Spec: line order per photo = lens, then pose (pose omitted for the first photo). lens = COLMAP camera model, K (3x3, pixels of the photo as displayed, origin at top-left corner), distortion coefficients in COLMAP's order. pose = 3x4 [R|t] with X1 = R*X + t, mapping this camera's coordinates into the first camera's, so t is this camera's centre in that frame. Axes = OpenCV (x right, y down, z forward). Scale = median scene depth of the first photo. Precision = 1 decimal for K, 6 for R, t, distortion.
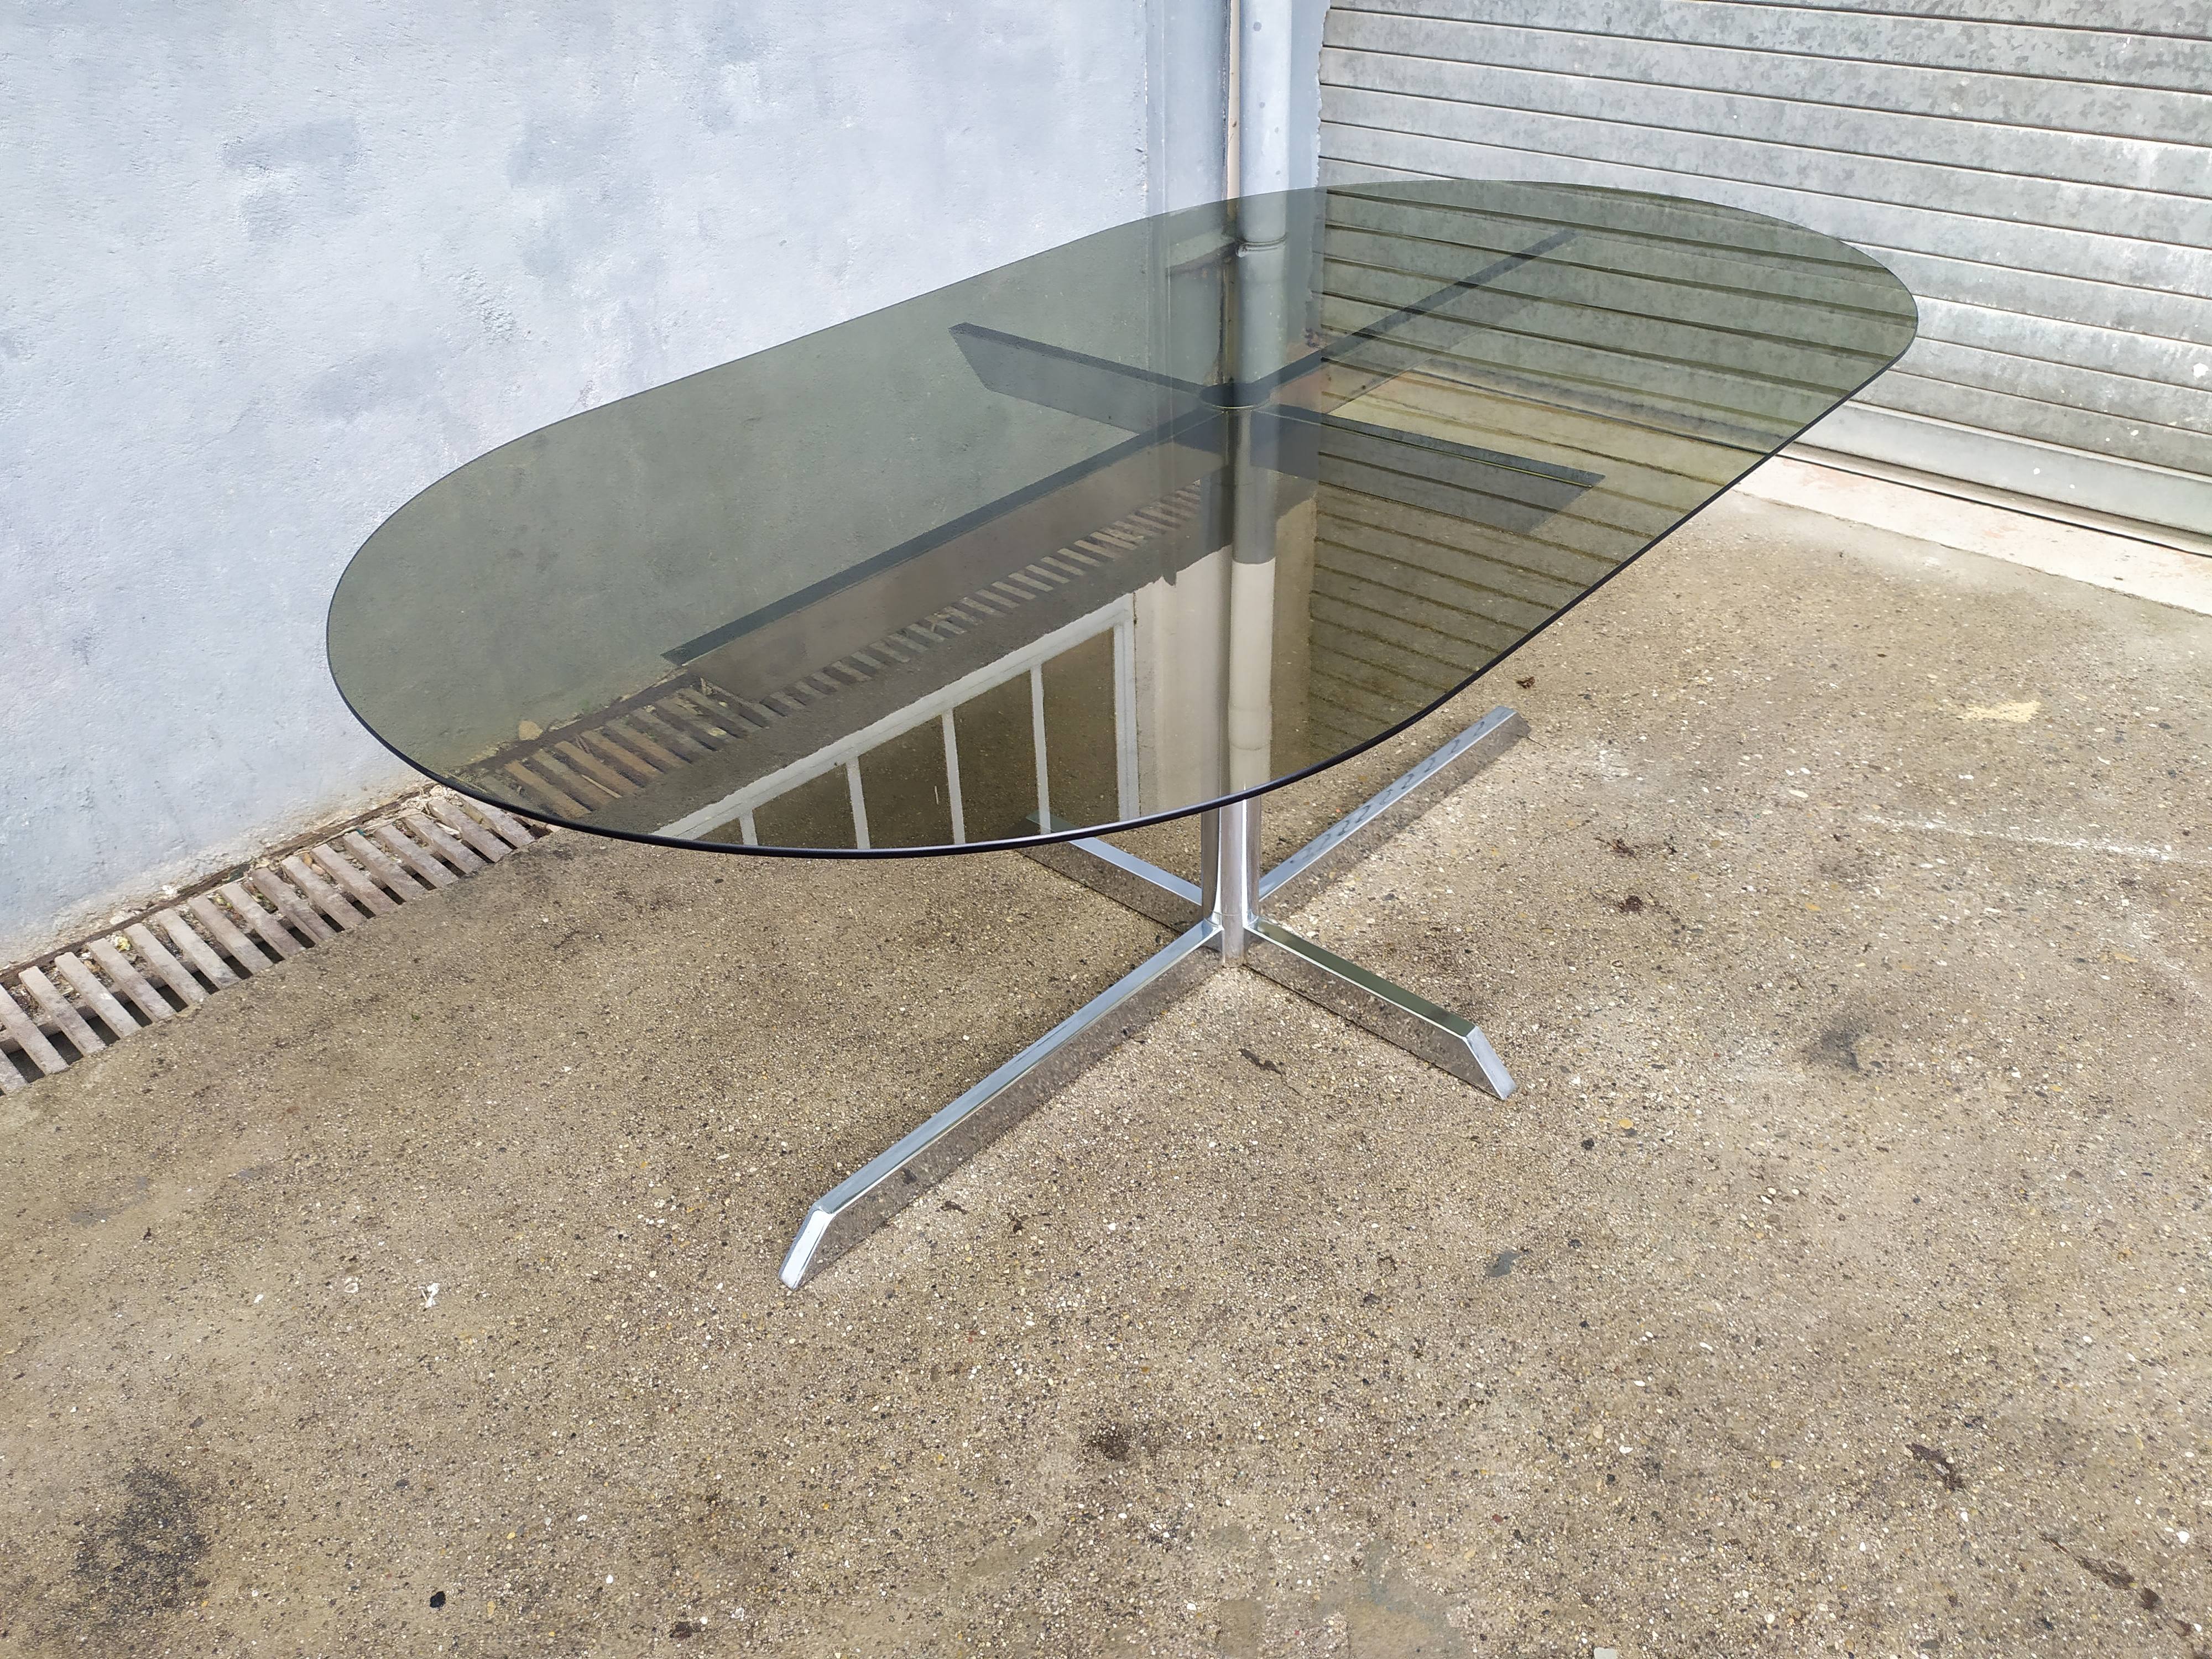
lens RADIAL K [[1704.4, 0, 1089.4], [0, 1704.4, 813.9], [0, 0, 1]] dist [0.054222, -0.045790]
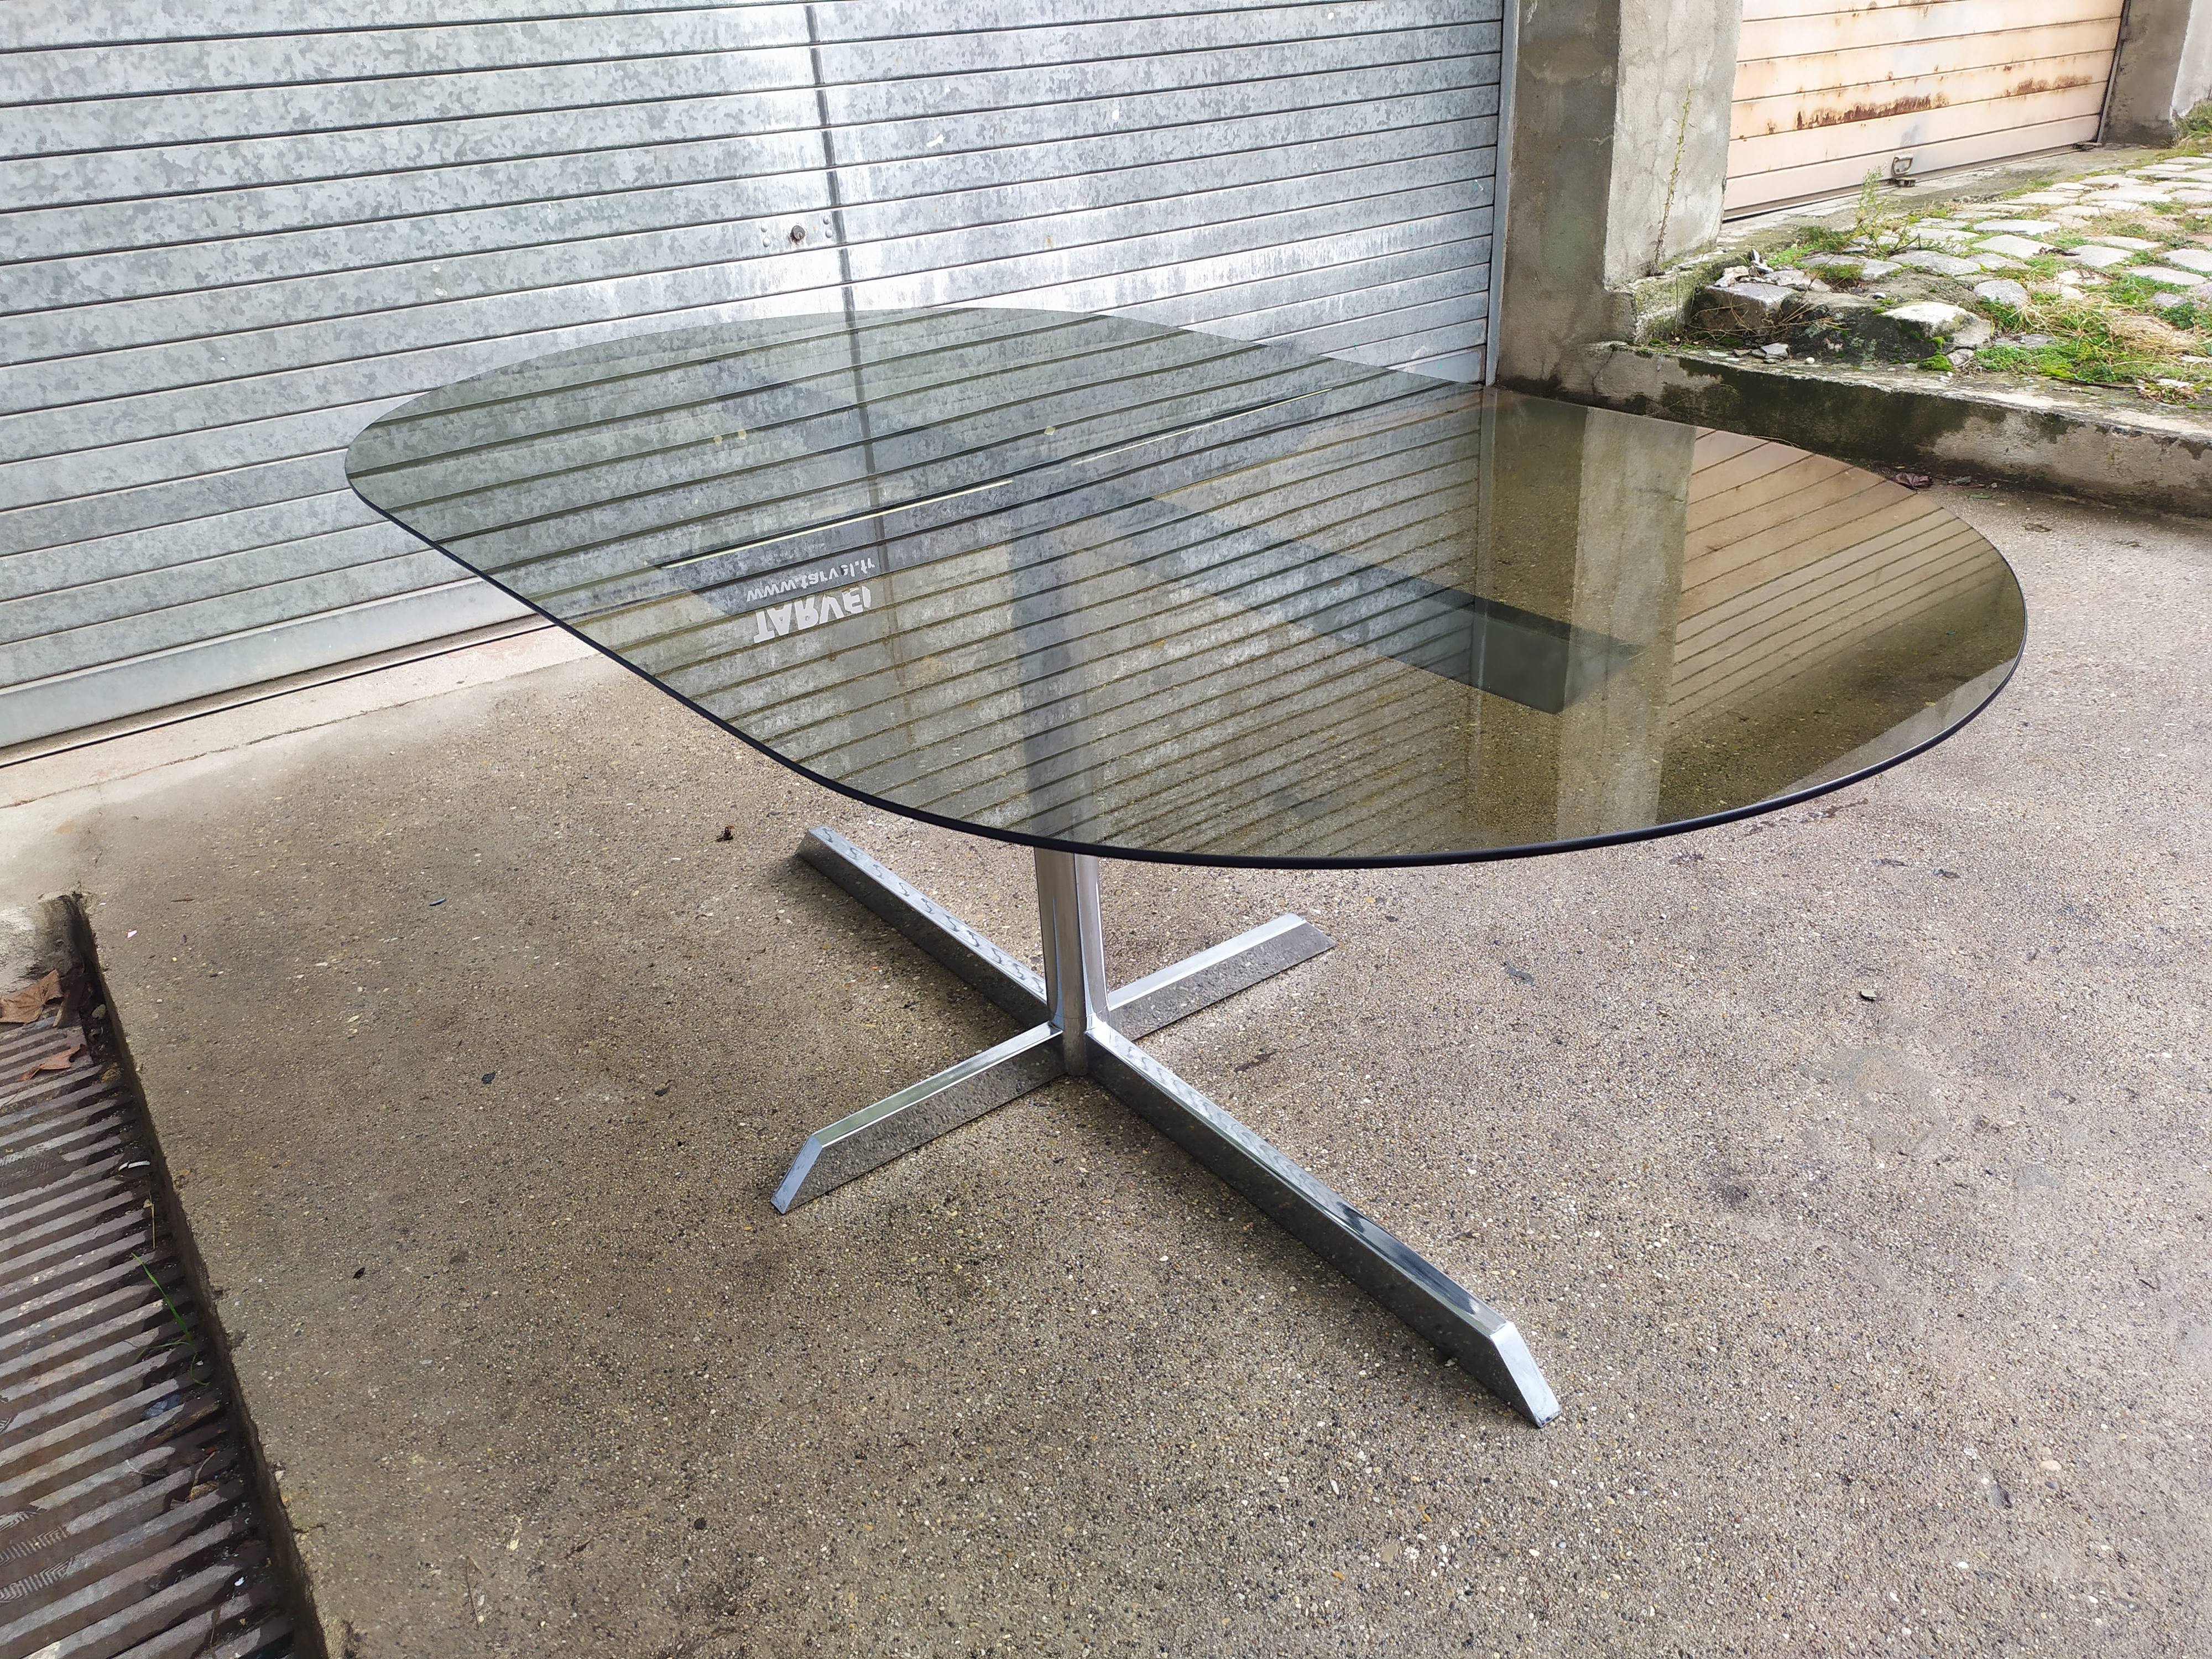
lens RADIAL K [[1664.6, 0, 1136.9], [0, 1664.6, 831.7], [0, 0, 1]] dist [0.049235, -0.047938]
pose [[0.171651, -0.433848, 0.884484, -0.693622], [0.578791, 0.770933, 0.265825, -0.251758], [-0.797206, 0.466303, 0.383439, 0.582012]]
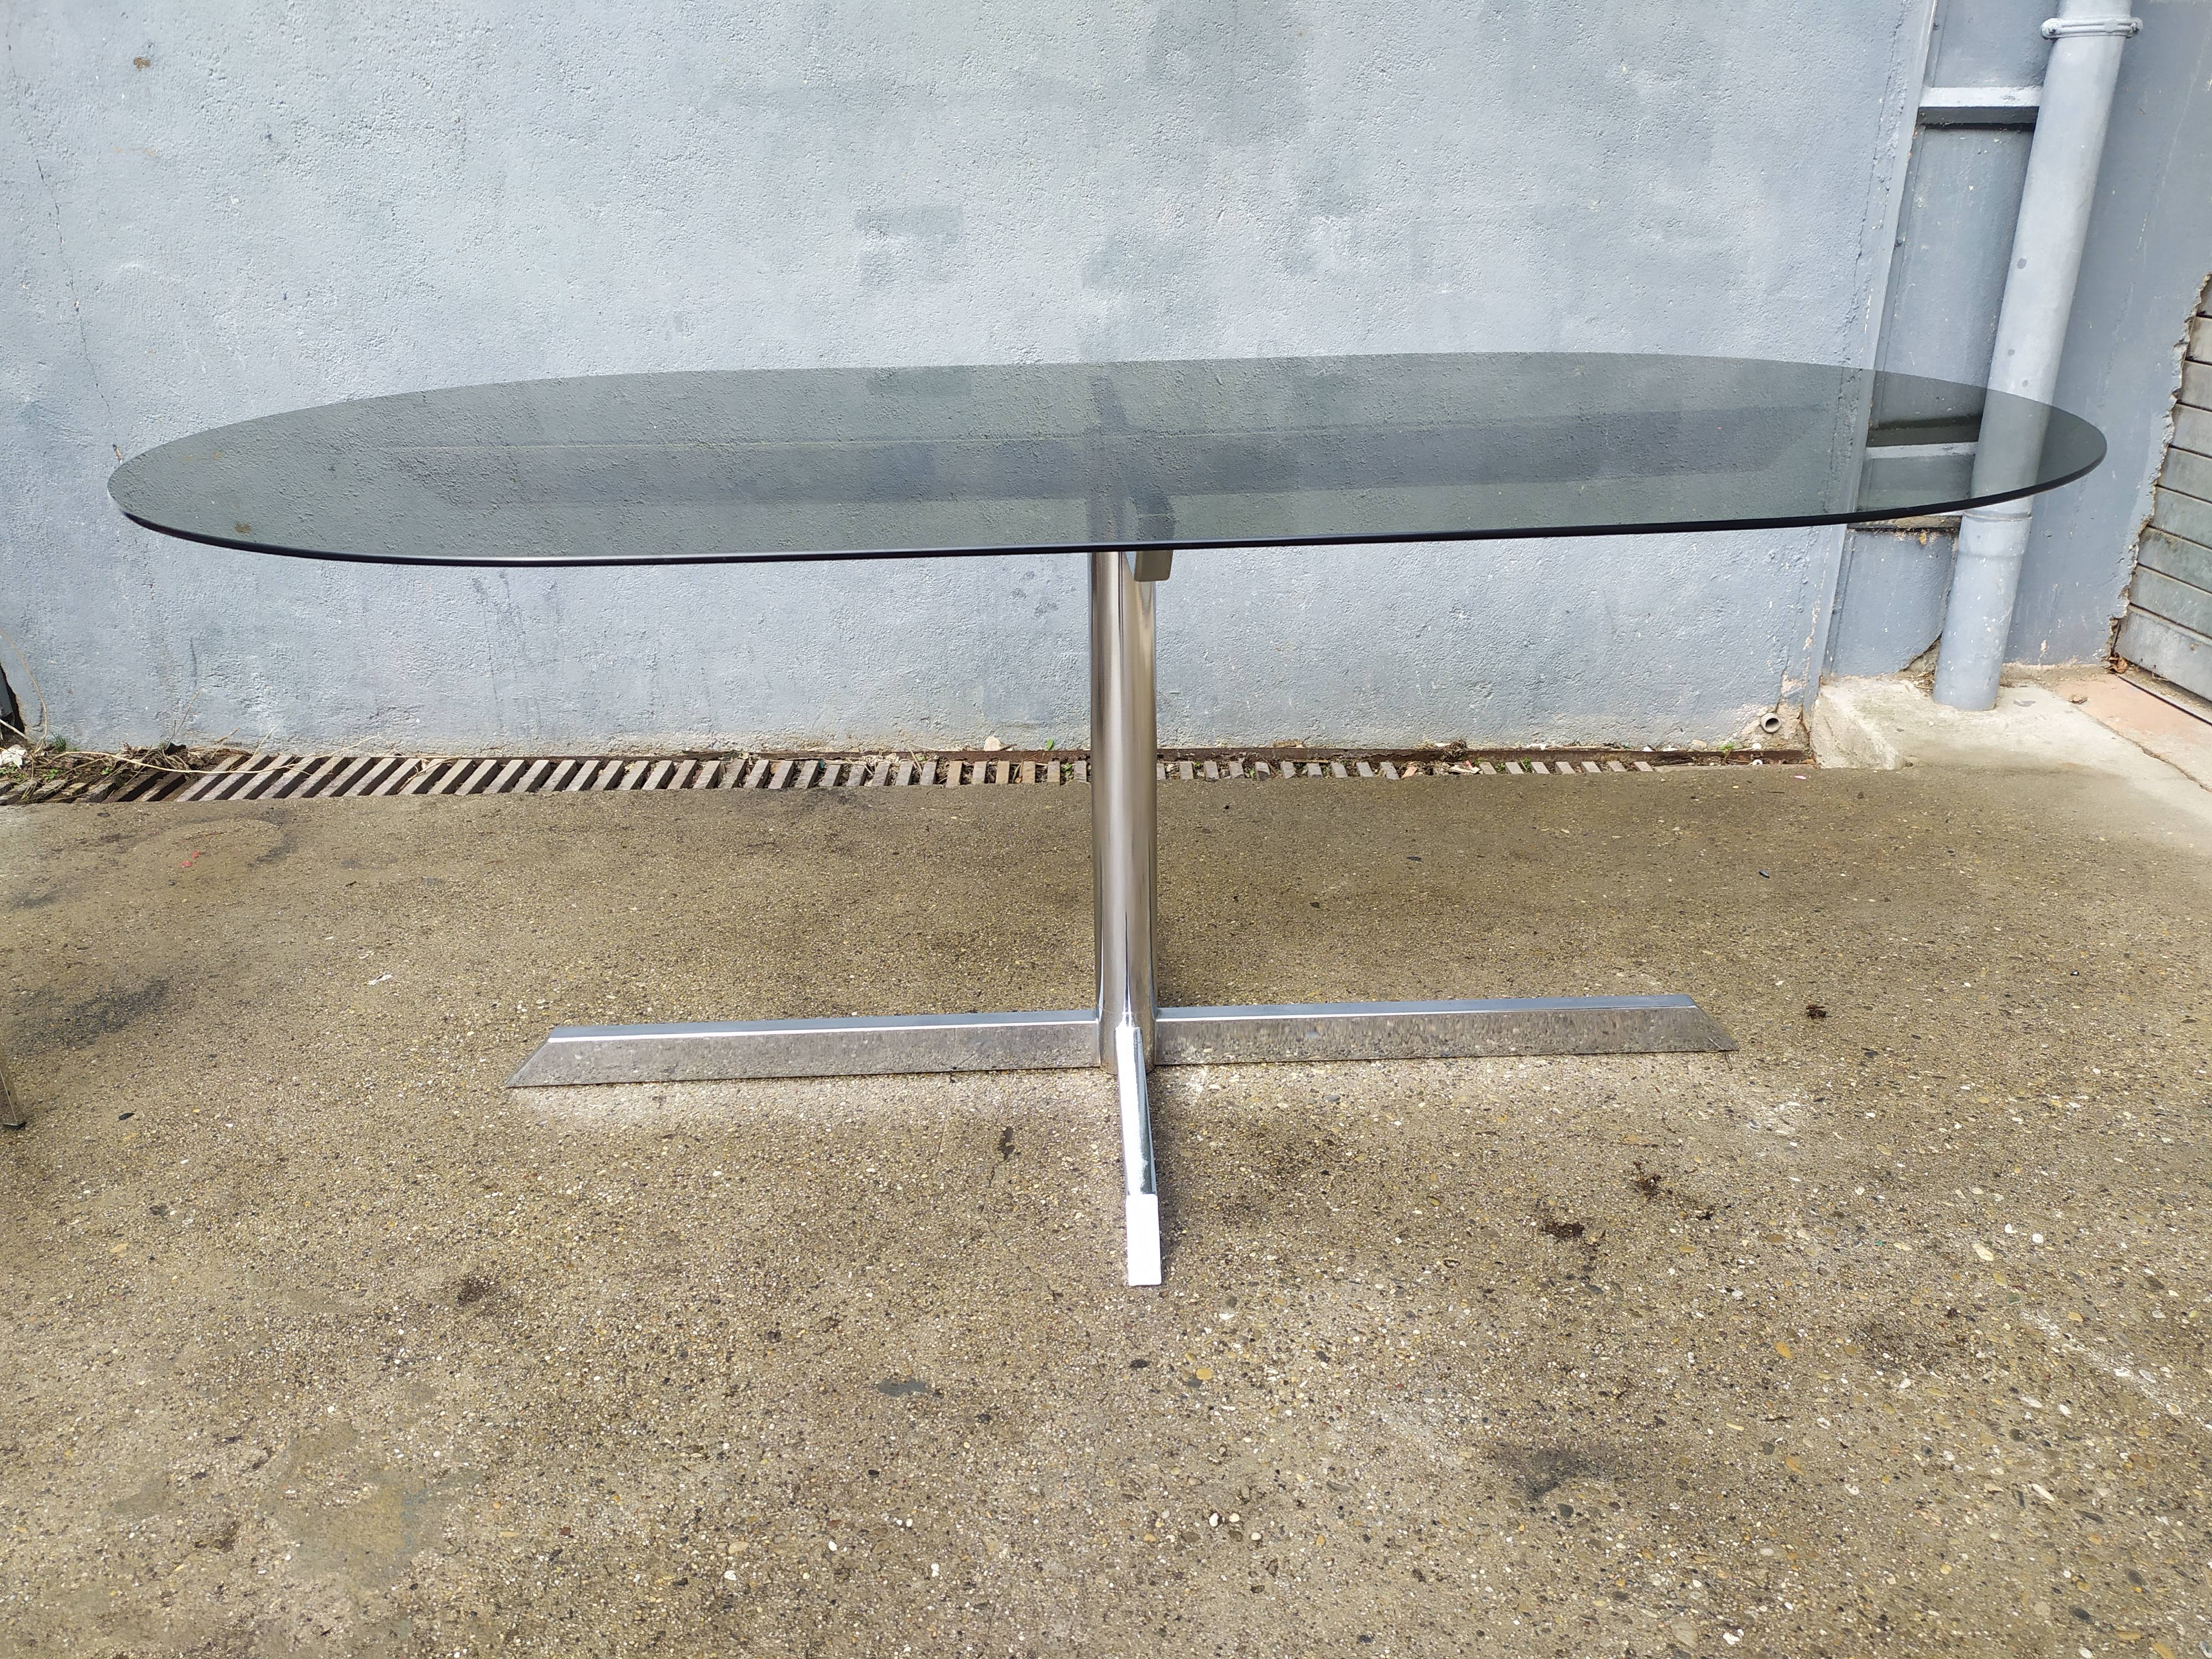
lens RADIAL K [[1651.2, 0, 1103.9], [0, 1651.2, 827.1], [0, 0, 1]] dist [0.058981, -0.055980]
pose [[0.701612, 0.301095, -0.645820, 0.632044], [-0.401271, 0.915916, -0.008917, -0.023600], [0.588832, 0.265405, 0.763438, 0.286093]]
